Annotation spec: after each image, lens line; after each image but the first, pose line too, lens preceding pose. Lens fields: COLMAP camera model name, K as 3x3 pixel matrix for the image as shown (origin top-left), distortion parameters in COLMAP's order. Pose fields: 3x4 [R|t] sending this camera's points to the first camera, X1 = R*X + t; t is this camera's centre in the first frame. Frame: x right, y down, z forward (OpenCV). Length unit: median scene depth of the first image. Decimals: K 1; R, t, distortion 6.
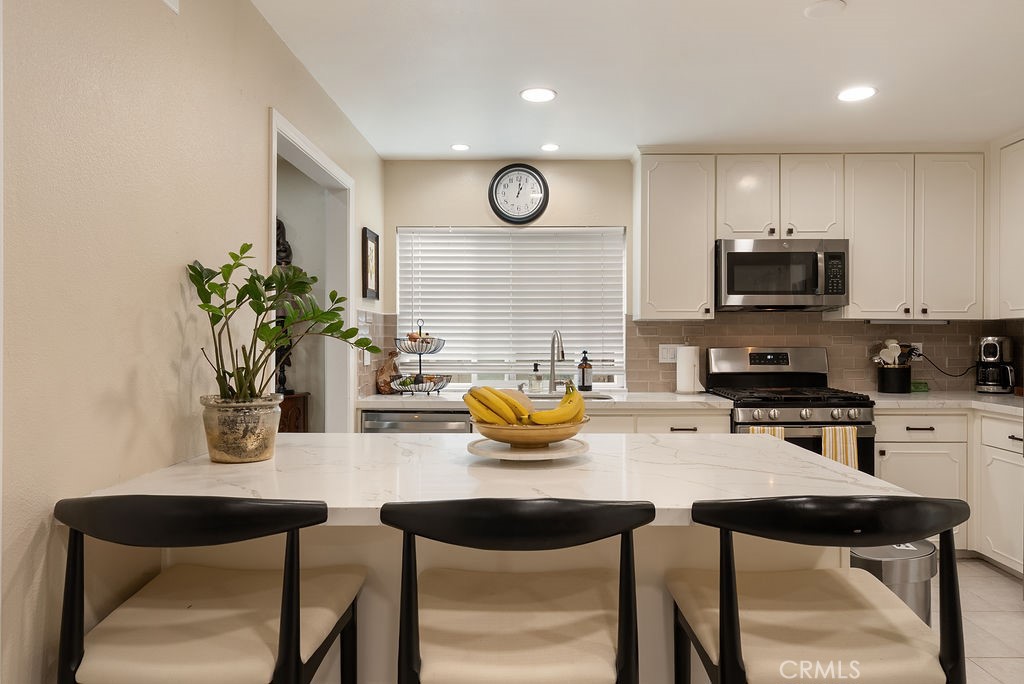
lens RADIAL K [[659.2, 0, 526.9], [0, 659.2, 340.3], [0, 0, 1]] dist [0.004201, 0.002141]
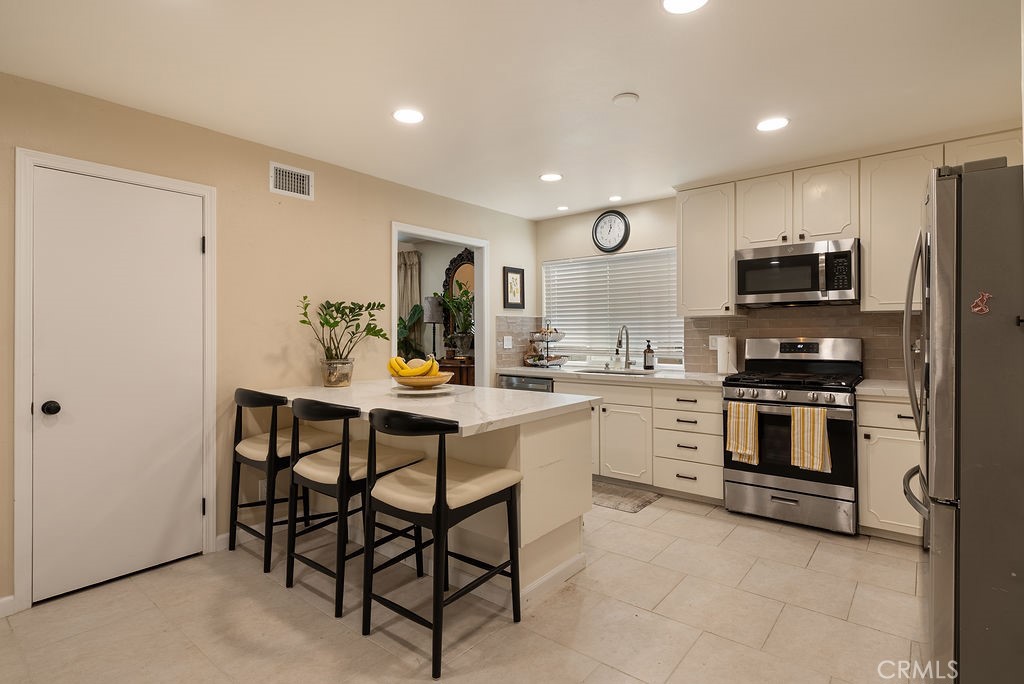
lens RADIAL K [[509.4, 0, 513.8], [0, 509.4, 330.4], [0, 0, 1]] dist [0.001642, 0.000454]
pose [[0.783710, -0.008295, -0.621072, 0.541743], [0.006260, 0.999966, -0.005456, -0.000515], [0.621095, 0.000387, 0.783735, -0.004909]]
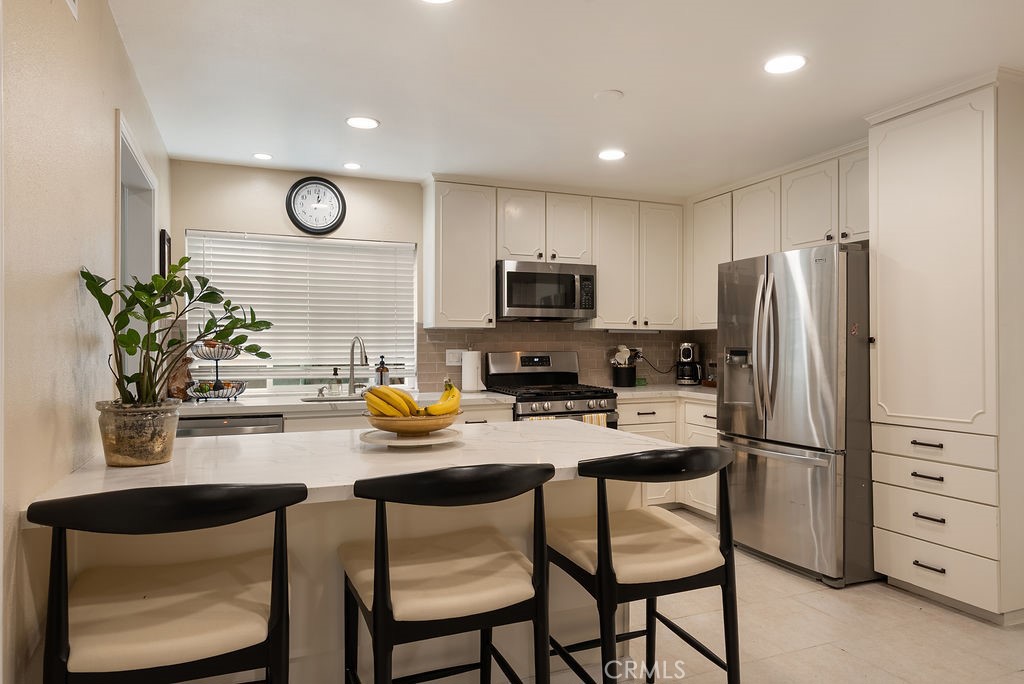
lens RADIAL K [[648.5, 0, 511.3], [0, 648.5, 346.6], [0, 0, 1]] dist [0.001739, 0.000965]
pose [[0.920697, -0.001327, 0.390275, -0.137253], [0.000676, 0.999998, 0.001806, -0.000698], [-0.390277, -0.001399, 0.920696, -0.070682]]
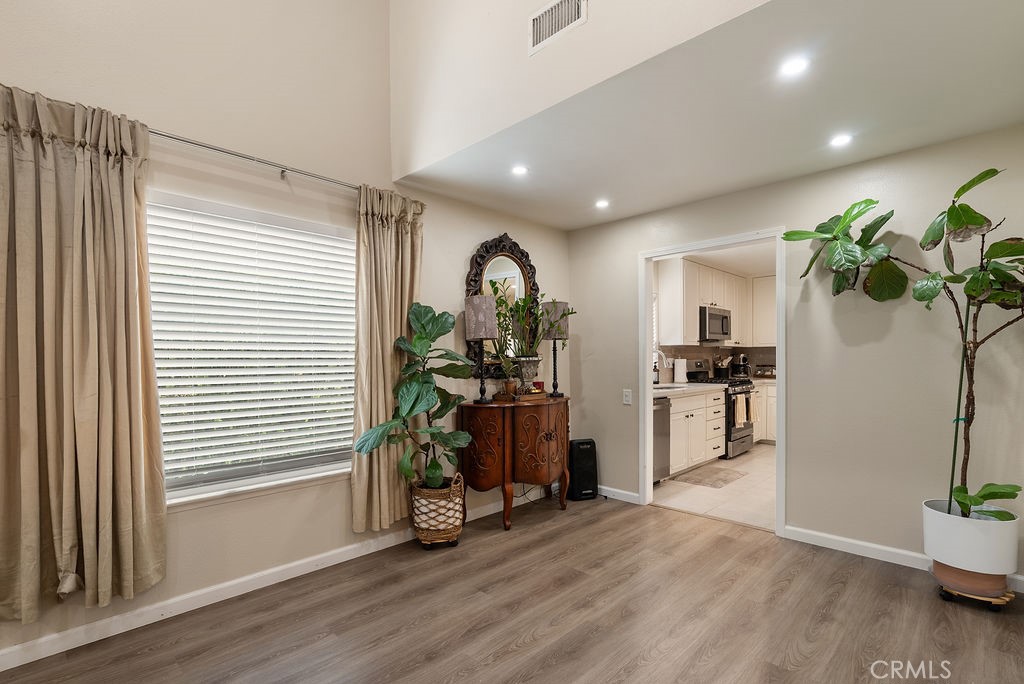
lens RADIAL K [[482.3, 0, 517.3], [0, 482.3, 367.2], [0, 0, 1]] dist [-0.001550, 0.000384]
pose [[0.689620, -0.019121, 0.723919, -1.159066], [0.005282, 0.999758, 0.021374, 0.000443], [-0.724152, -0.010916, 0.689554, 0.373686]]
